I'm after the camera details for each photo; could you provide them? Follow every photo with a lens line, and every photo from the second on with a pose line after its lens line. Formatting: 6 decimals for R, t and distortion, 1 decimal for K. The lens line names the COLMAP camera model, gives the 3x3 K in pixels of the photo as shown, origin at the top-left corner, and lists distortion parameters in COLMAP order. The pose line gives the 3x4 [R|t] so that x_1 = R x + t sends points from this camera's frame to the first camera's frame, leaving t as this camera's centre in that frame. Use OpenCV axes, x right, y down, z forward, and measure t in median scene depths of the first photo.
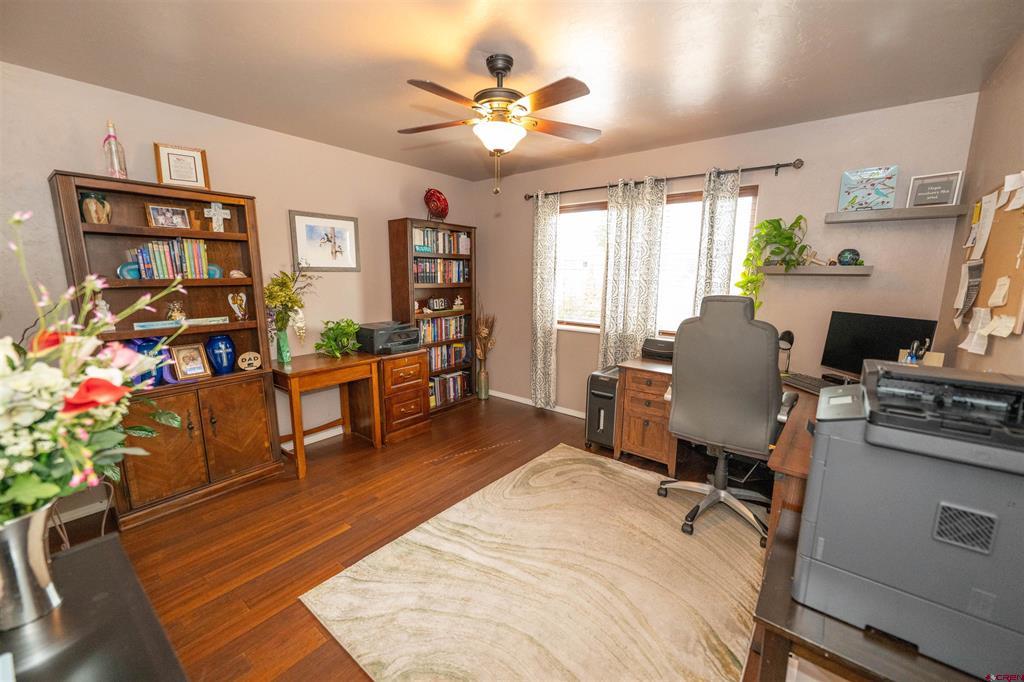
lens RADIAL K [[403.7, 0, 512.5], [0, 403.7, 338.7], [0, 0, 1]] dist [0.000819, 0.000159]
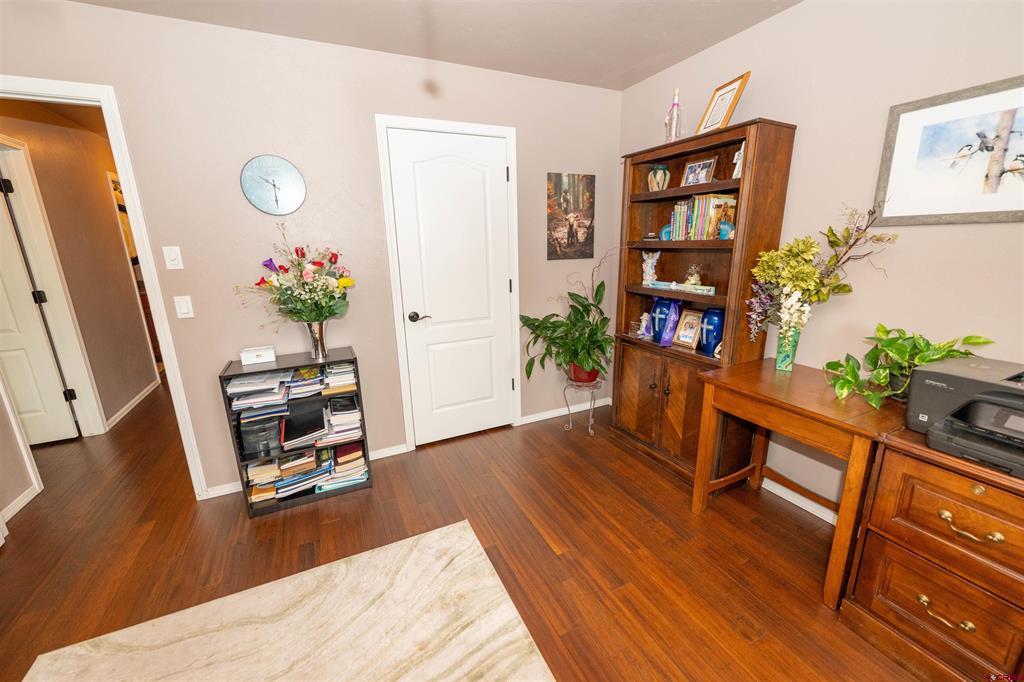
lens RADIAL K [[403.7, 0, 512.5], [0, 403.7, 338.7], [0, 0, 1]] dist [0.000819, 0.000159]
pose [[-0.431637, 0.221176, -0.874512, 0.230392], [-0.126787, 0.944975, 0.301576, -0.161548], [0.893093, 0.241048, -0.379844, 1.034281]]
